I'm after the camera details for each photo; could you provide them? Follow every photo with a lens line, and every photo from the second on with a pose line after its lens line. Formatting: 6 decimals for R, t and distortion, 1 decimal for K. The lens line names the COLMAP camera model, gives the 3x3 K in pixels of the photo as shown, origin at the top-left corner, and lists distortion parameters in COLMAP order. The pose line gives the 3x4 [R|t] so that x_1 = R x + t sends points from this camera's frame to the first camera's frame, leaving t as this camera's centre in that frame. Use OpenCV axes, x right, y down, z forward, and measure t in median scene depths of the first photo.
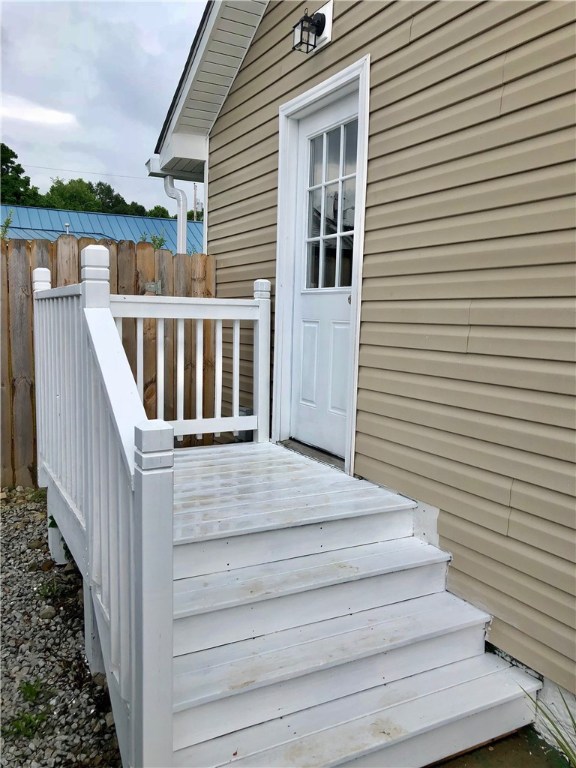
lens RADIAL K [[625.6, 0, 288.0], [0, 625.6, 384.0], [0, 0, 1]] dist [0.017325, -0.012219]
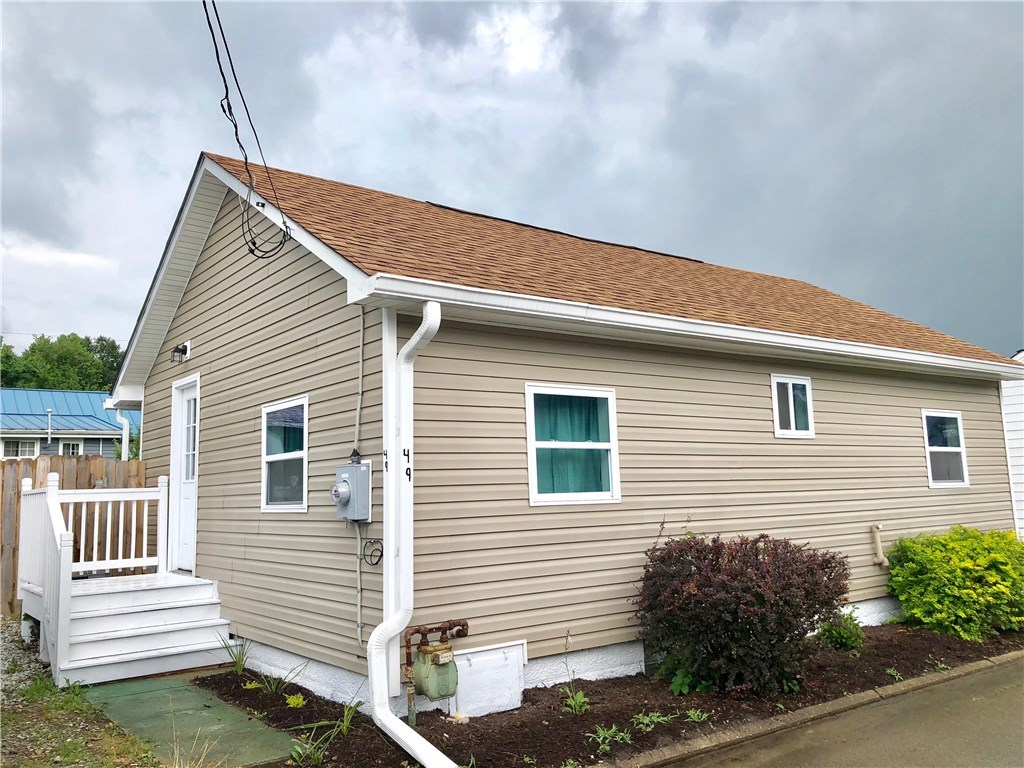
lens RADIAL K [[834.1, 0, 512.0], [0, 834.1, 384.0], [0, 0, 1]] dist [0.017325, -0.012219]
pose [[0.984501, -0.034613, 0.171928, 0.526726], [0.074183, 0.970501, -0.229402, 0.191687], [-0.158916, 0.238601, 0.958027, -1.453563]]
